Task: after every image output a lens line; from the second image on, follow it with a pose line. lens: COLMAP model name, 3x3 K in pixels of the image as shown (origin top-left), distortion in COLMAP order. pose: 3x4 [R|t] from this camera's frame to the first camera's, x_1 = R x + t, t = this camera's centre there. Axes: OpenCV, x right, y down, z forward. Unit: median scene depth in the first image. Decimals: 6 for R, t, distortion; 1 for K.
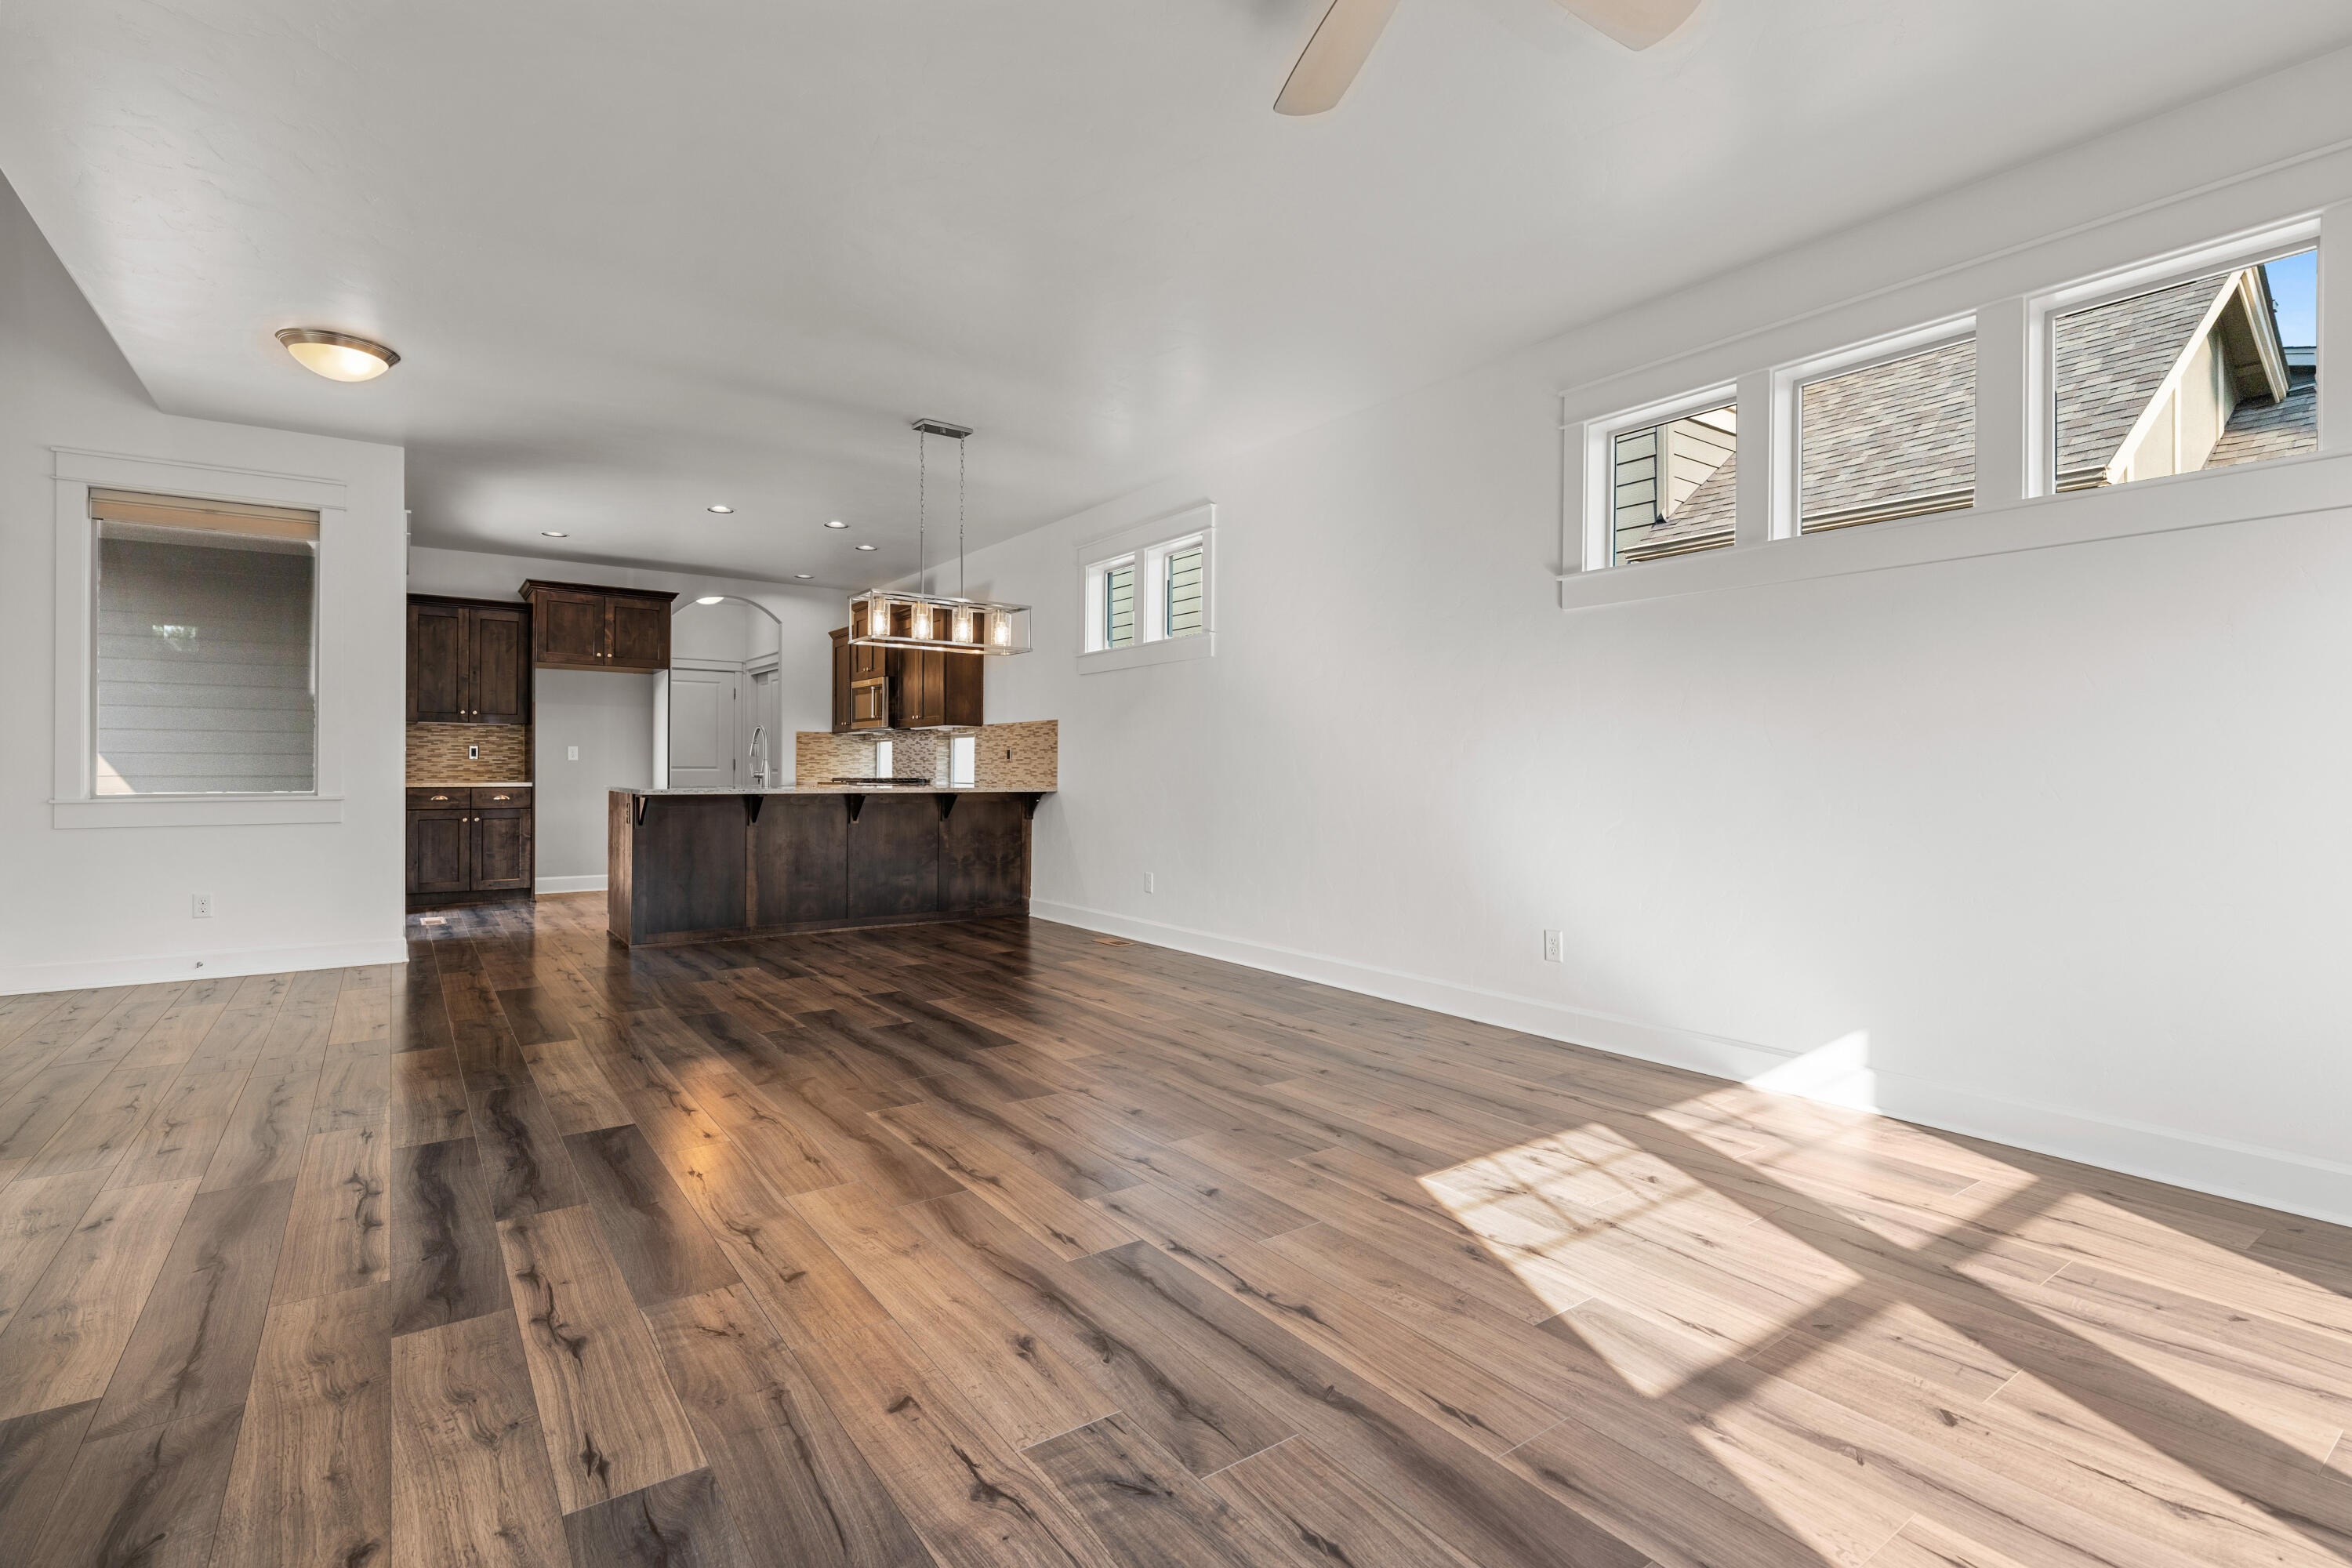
lens RADIAL K [[1103.0, 0, 1168.7], [0, 1103.0, 764.3], [0, 0, 1]] dist [0.001429, 0.001436]
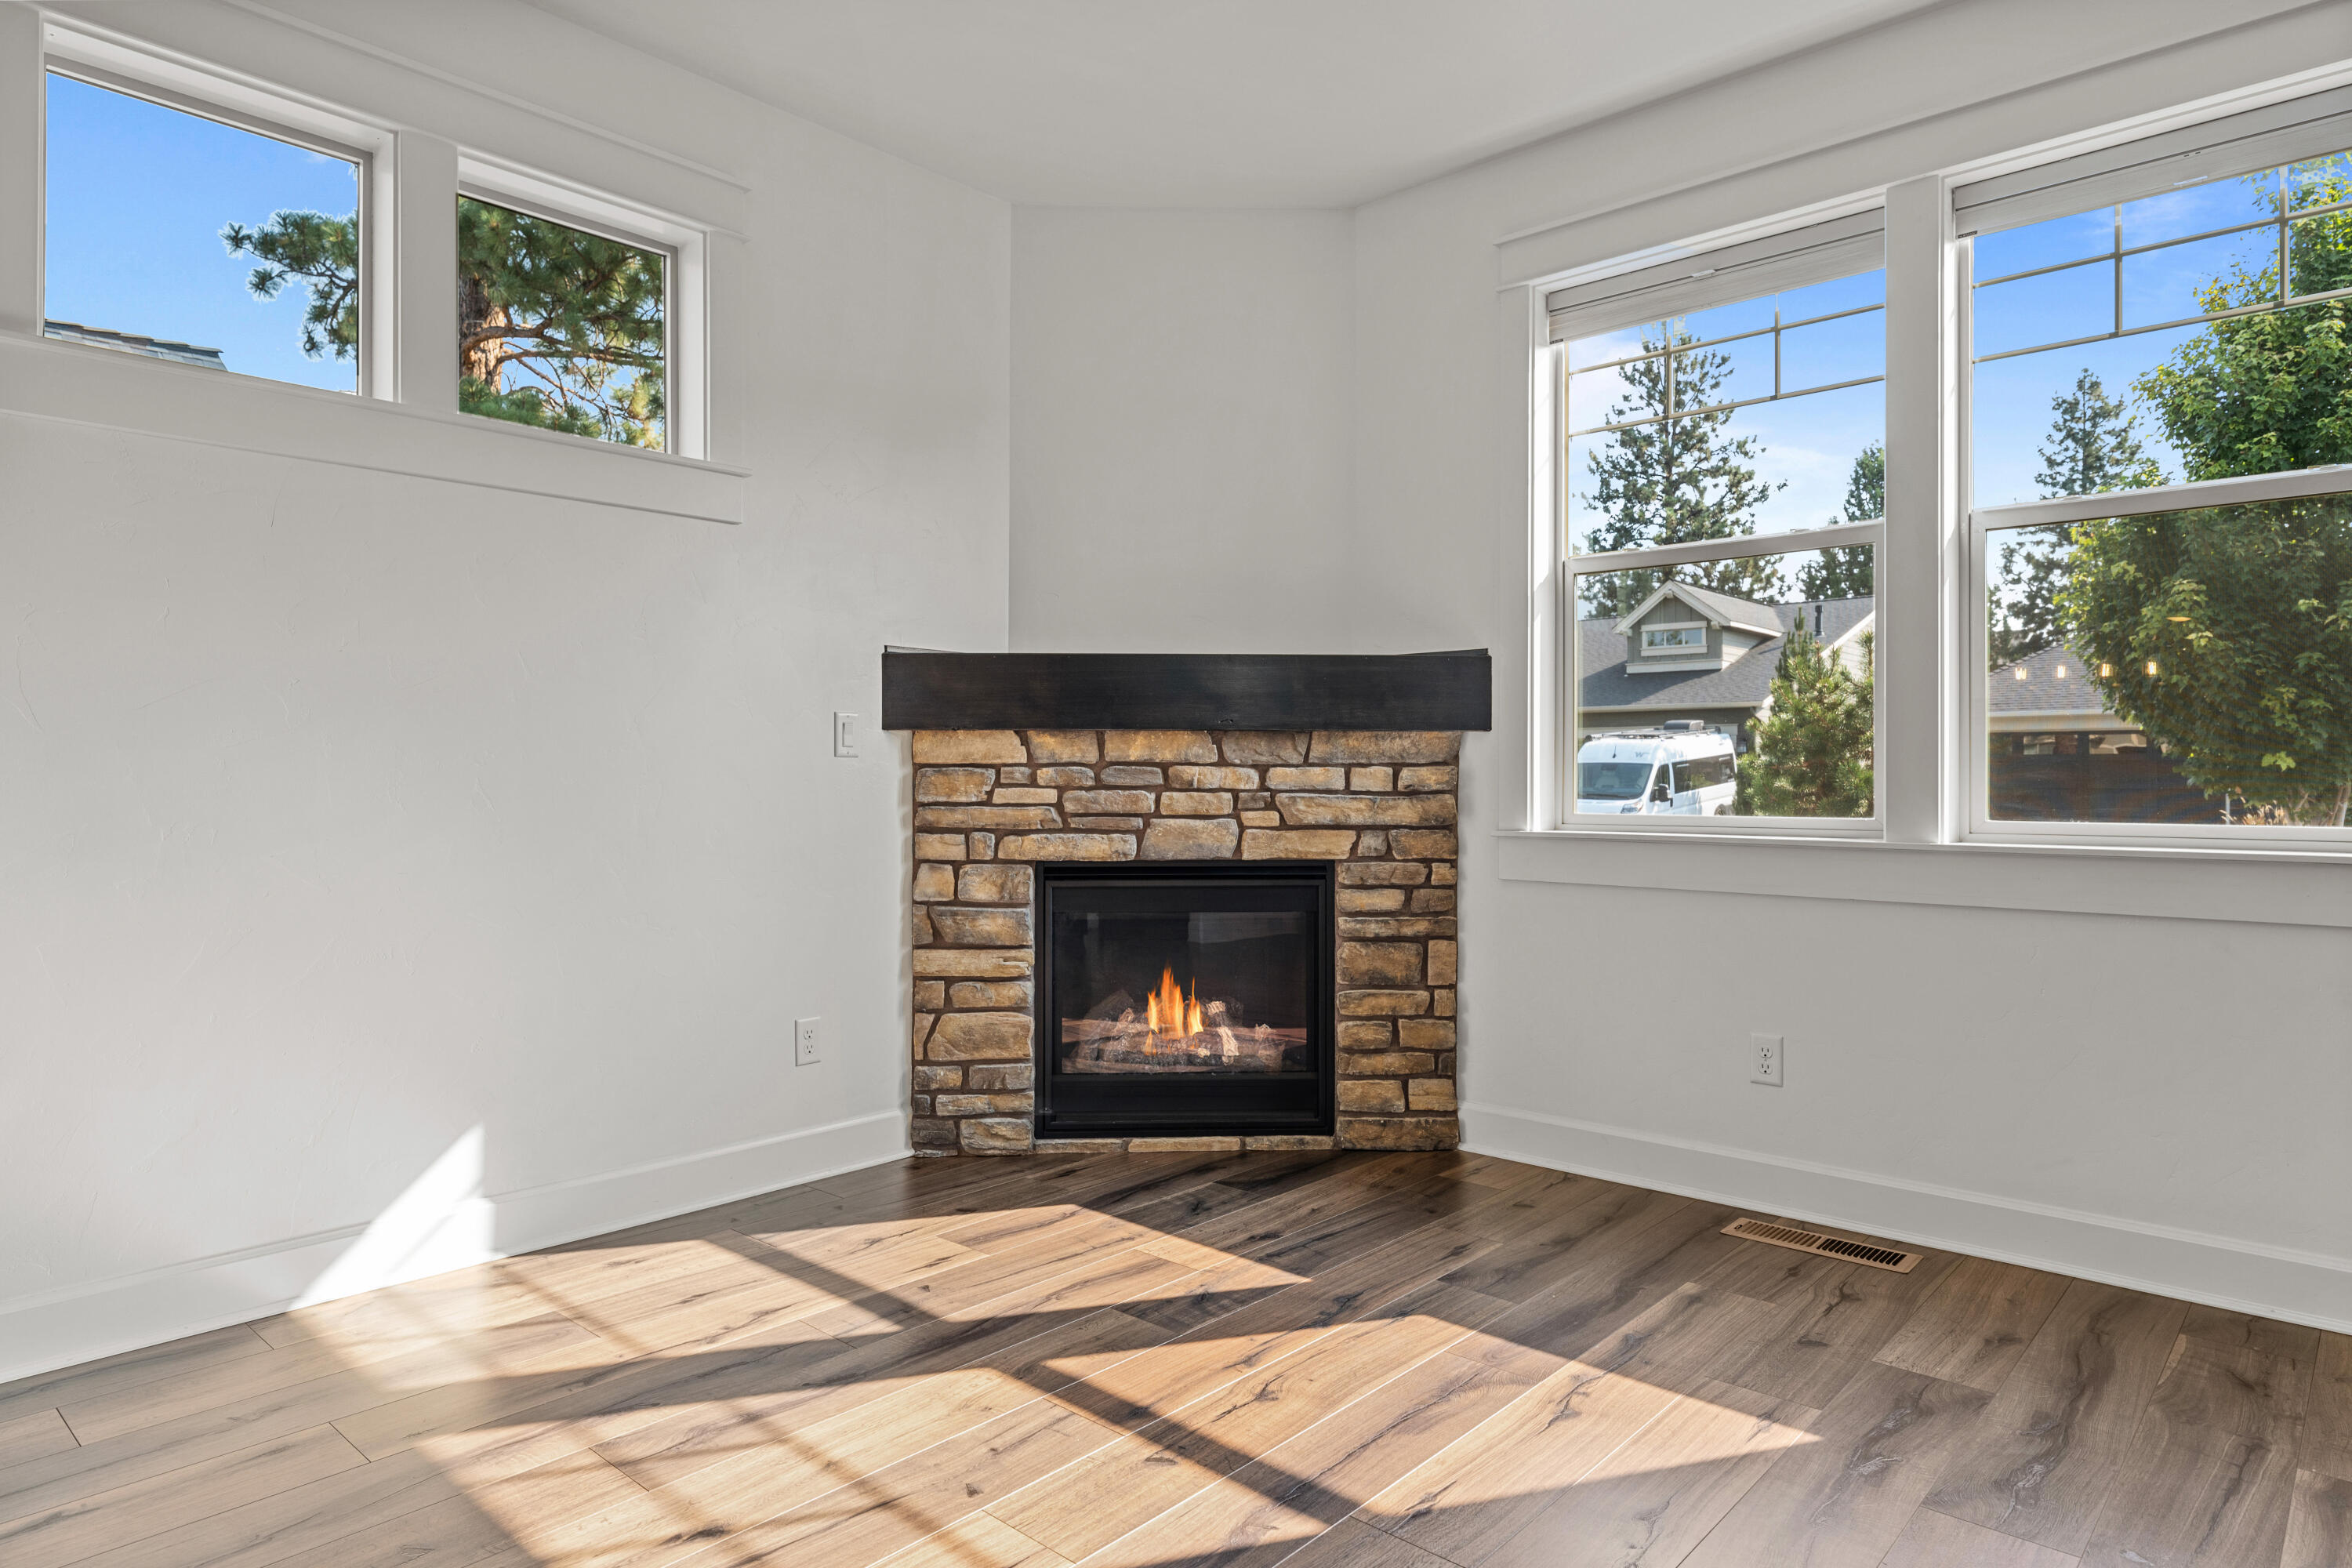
lens RADIAL K [[1428.5, 0, 1169.6], [0, 1428.5, 787.0], [0, 0, 1]] dist [-0.034097, -0.002356]
pose [[-0.216419, -0.001994, 0.976298, -0.241961], [-0.006979, 0.999976, 0.000496, 0.011687], [-0.976276, -0.006706, -0.216428, 0.600784]]
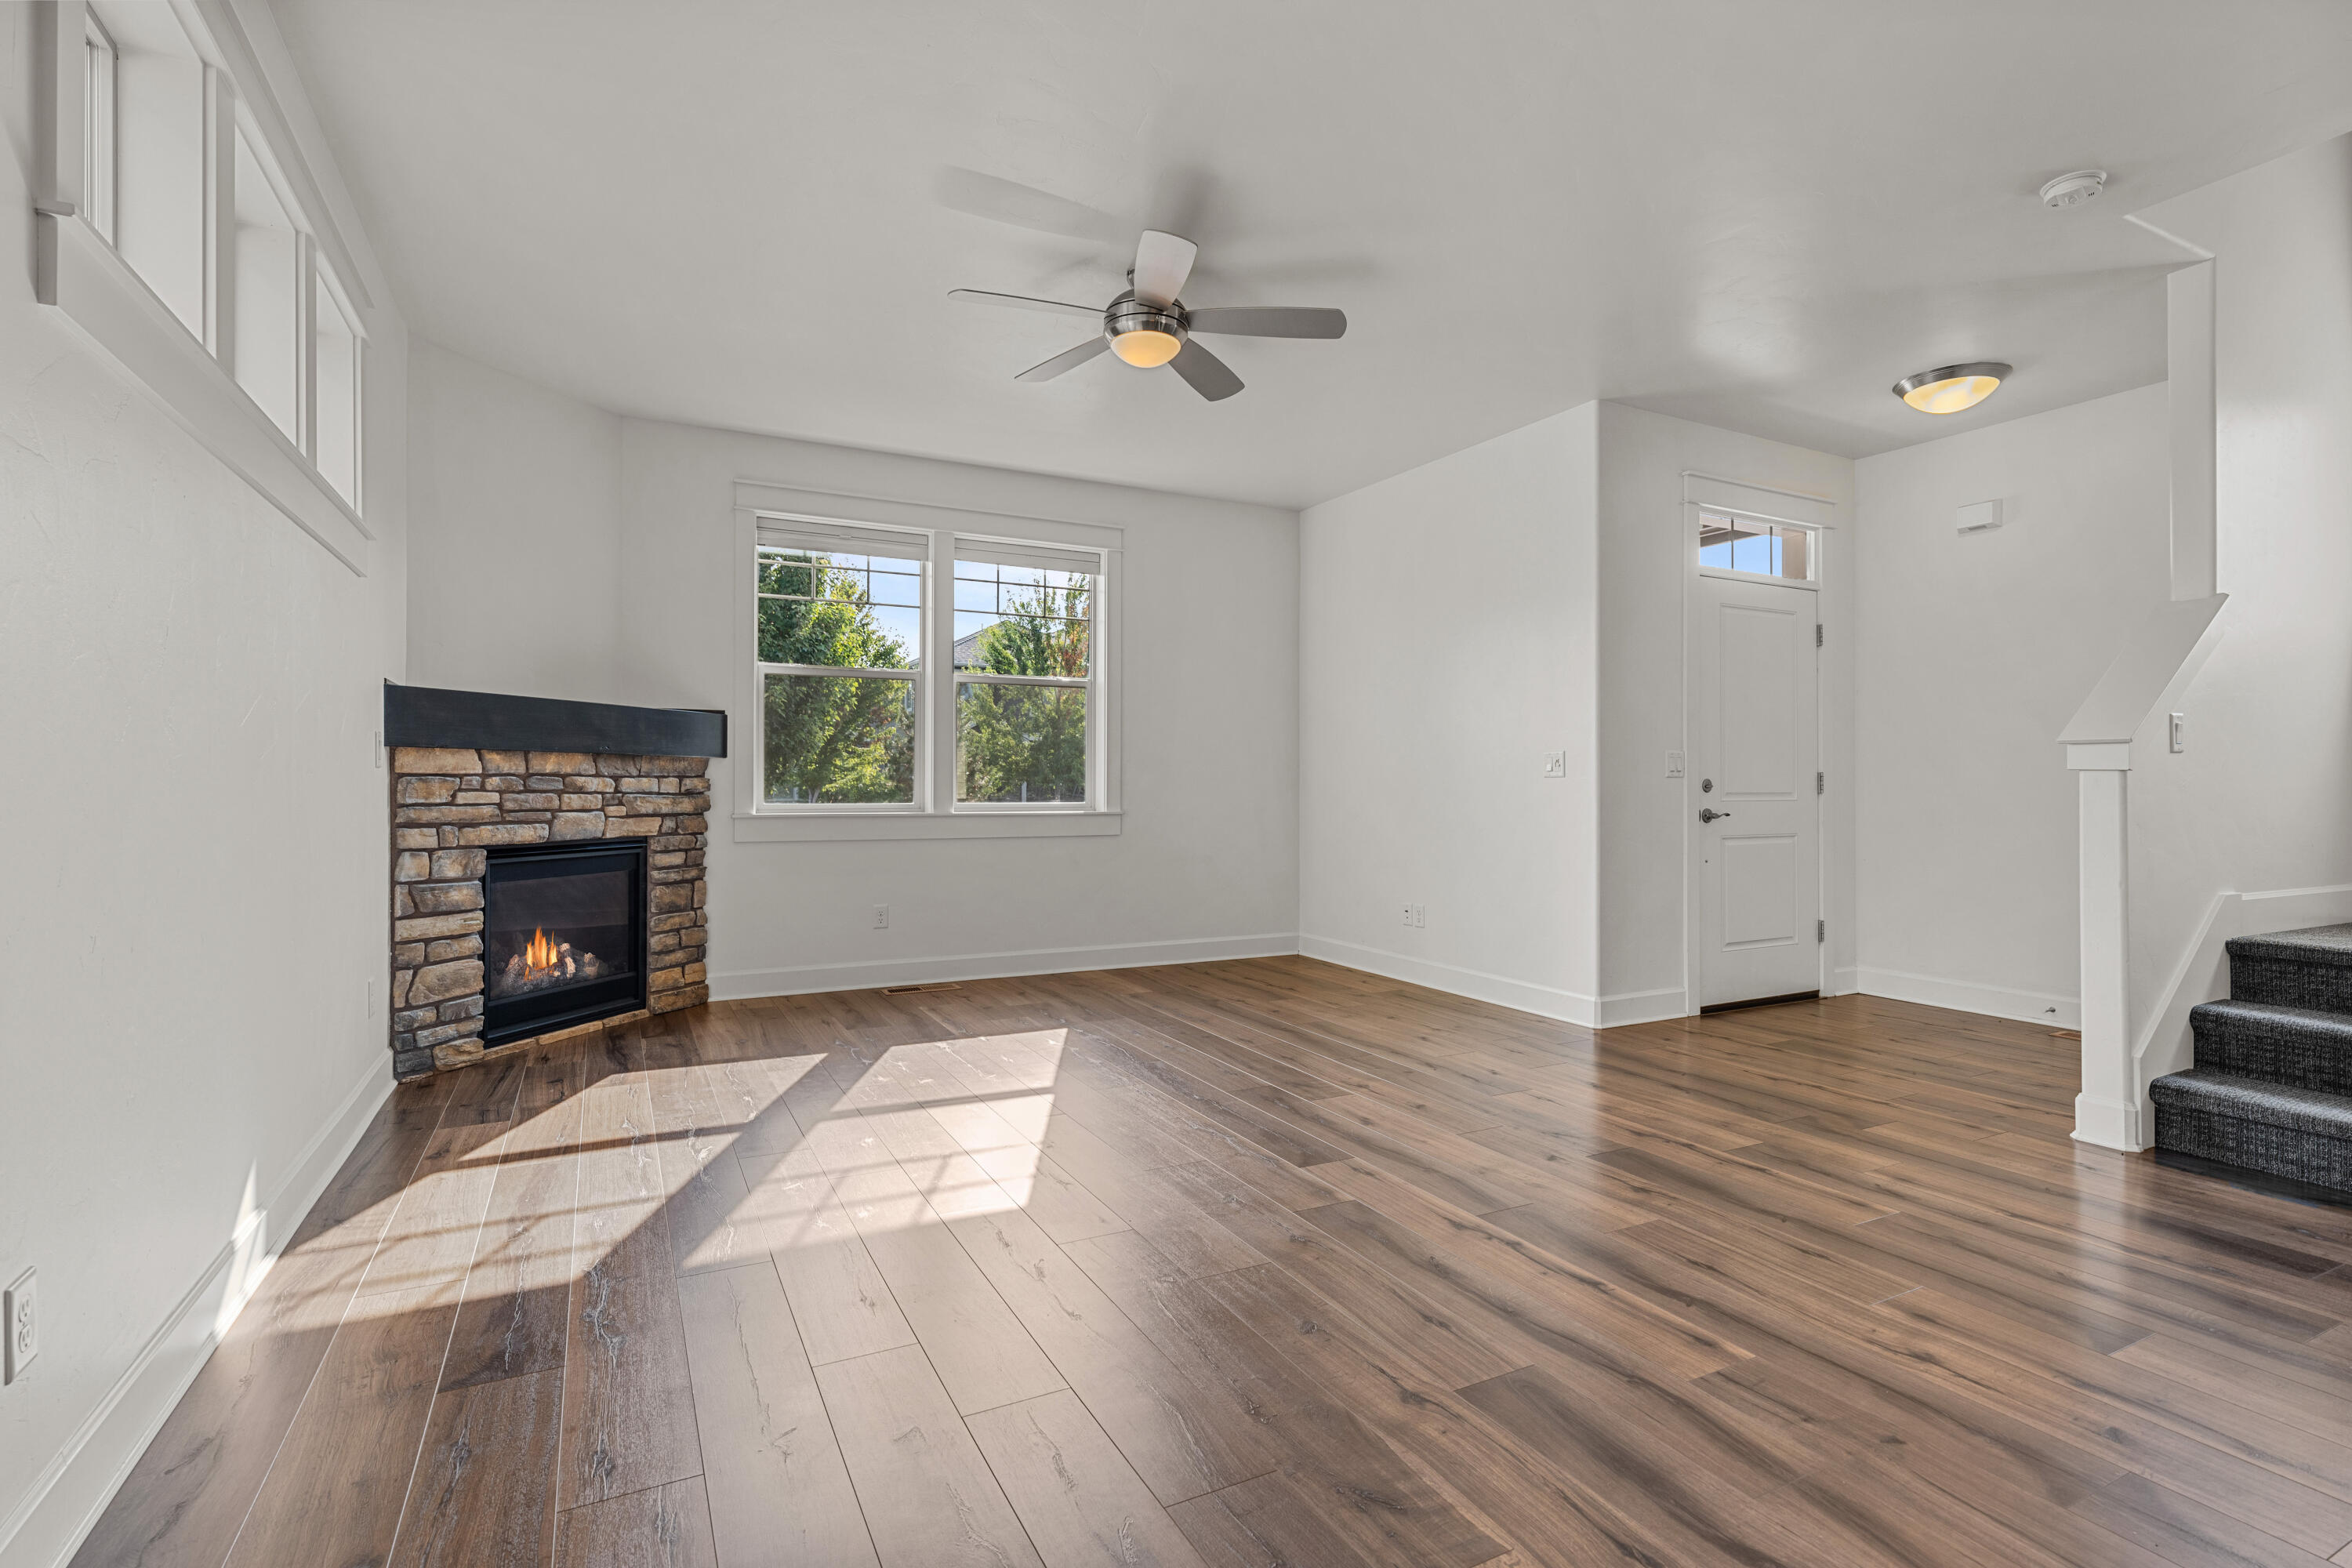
lens RADIAL K [[1103.0, 0, 1174.6], [0, 1103.0, 780.0], [0, 0, 1]] dist [0.001429, 0.001436]
pose [[-0.990594, -0.007392, 0.136636, -0.033843], [-0.008645, 0.999926, -0.008576, 0.005015], [-0.136562, -0.009677, -0.990584, 1.466116]]
